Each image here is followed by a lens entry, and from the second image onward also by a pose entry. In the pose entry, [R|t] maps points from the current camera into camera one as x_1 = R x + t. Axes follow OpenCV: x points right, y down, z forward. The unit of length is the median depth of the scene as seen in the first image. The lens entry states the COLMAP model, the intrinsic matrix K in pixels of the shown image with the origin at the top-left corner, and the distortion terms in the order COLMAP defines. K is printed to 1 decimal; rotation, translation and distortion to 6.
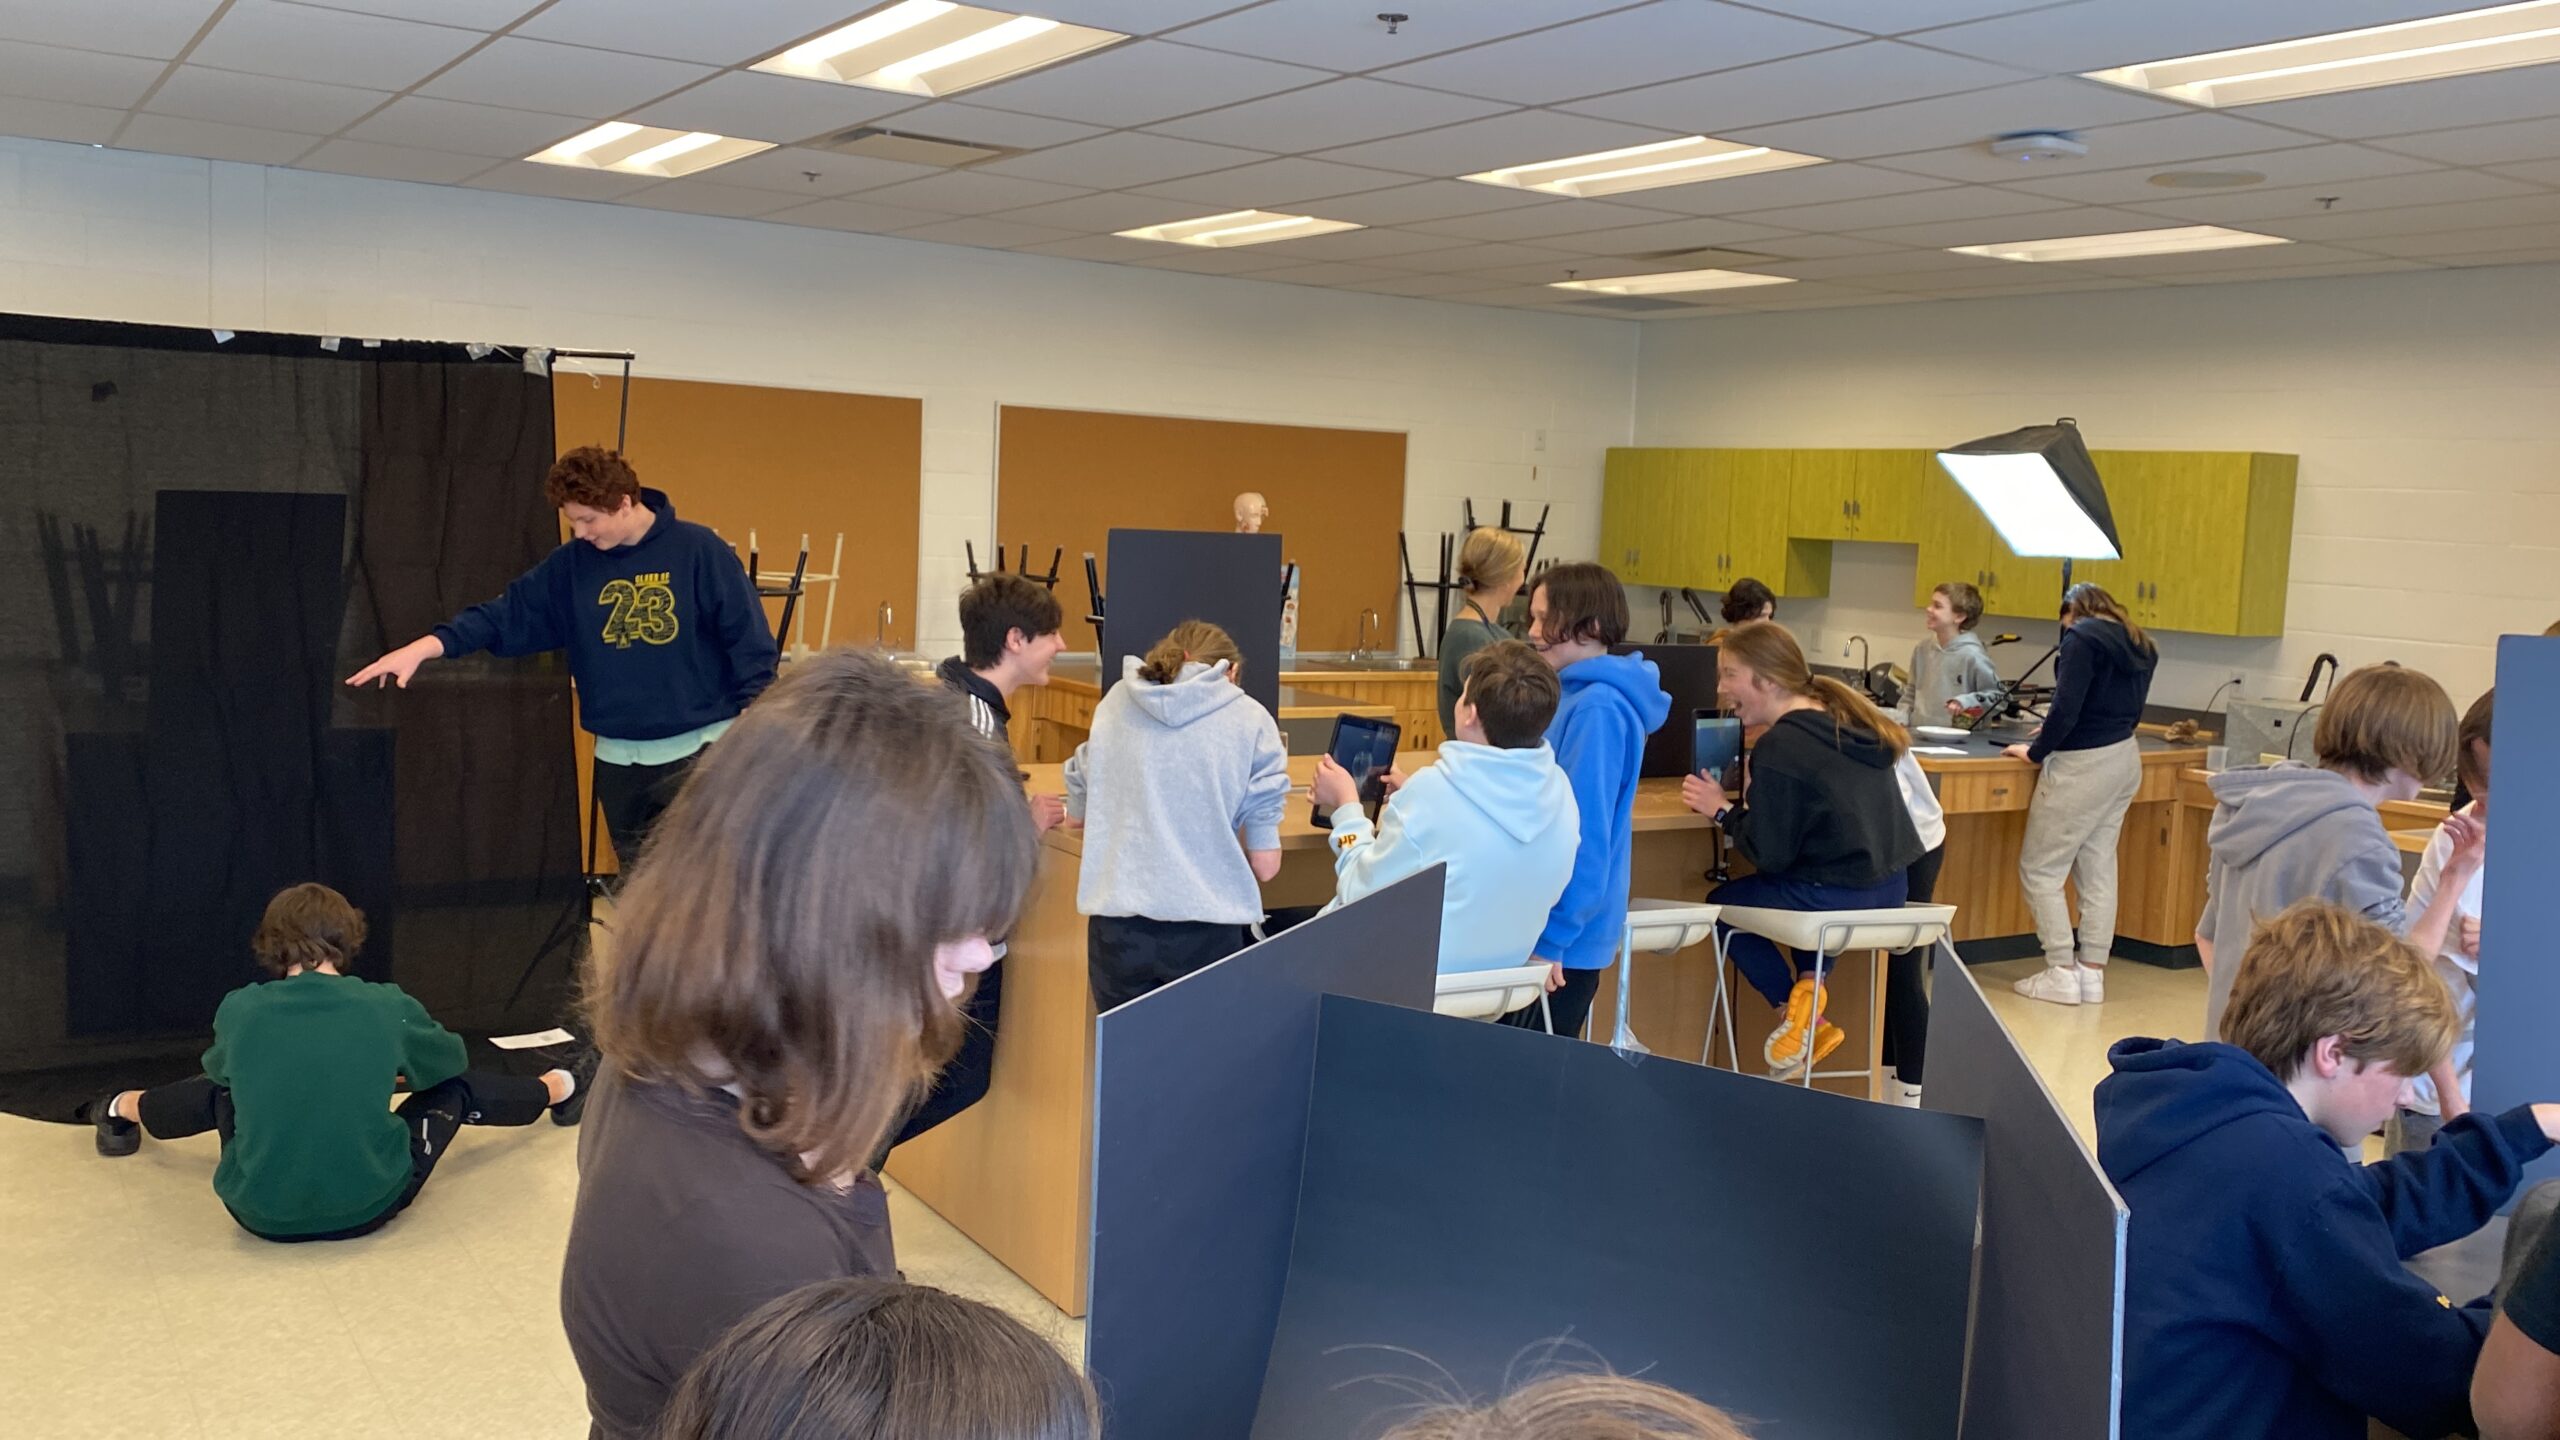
lens RADIAL K [[2110.5, 0, 1278.8], [0, 2110.5, 702.1], [0, 0, 1]] dist [0.079253, -0.186585]
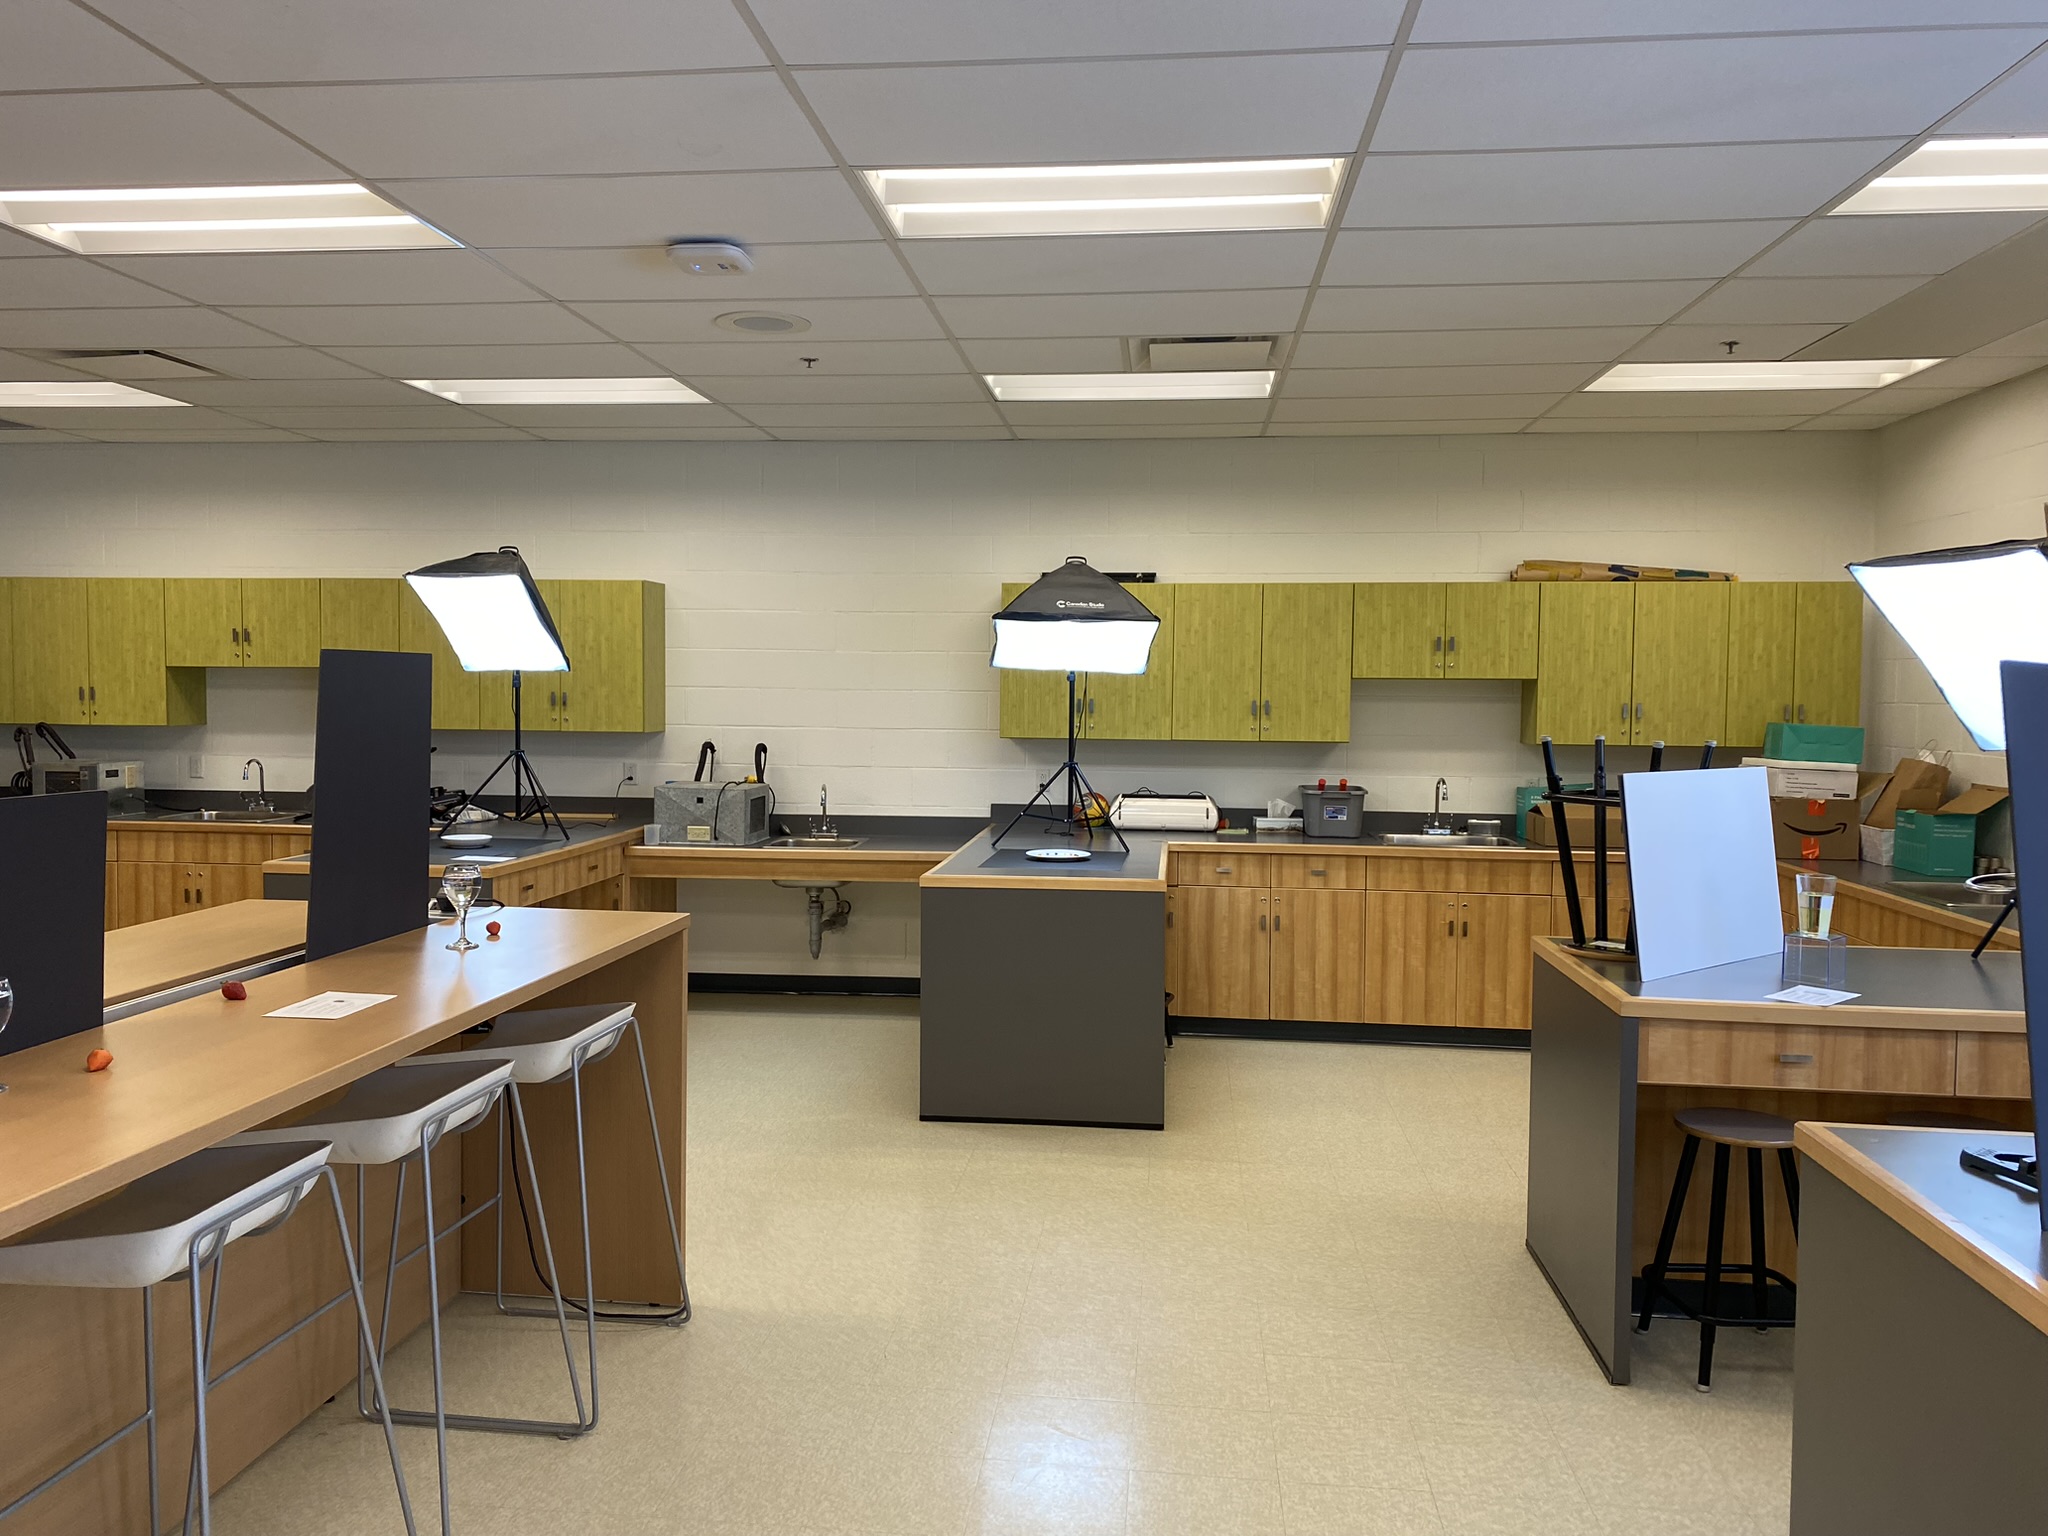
lens RADIAL K [[1548.1, 0, 1015.6], [0, 1548.1, 759.4], [0, 0, 1]] dist [0.026508, -0.005589]
pose [[0.636855, -0.077879, 0.767040, -0.090941], [0.094311, 0.995283, 0.022748, -0.015710], [-0.765194, 0.057853, 0.641195, 0.271578]]
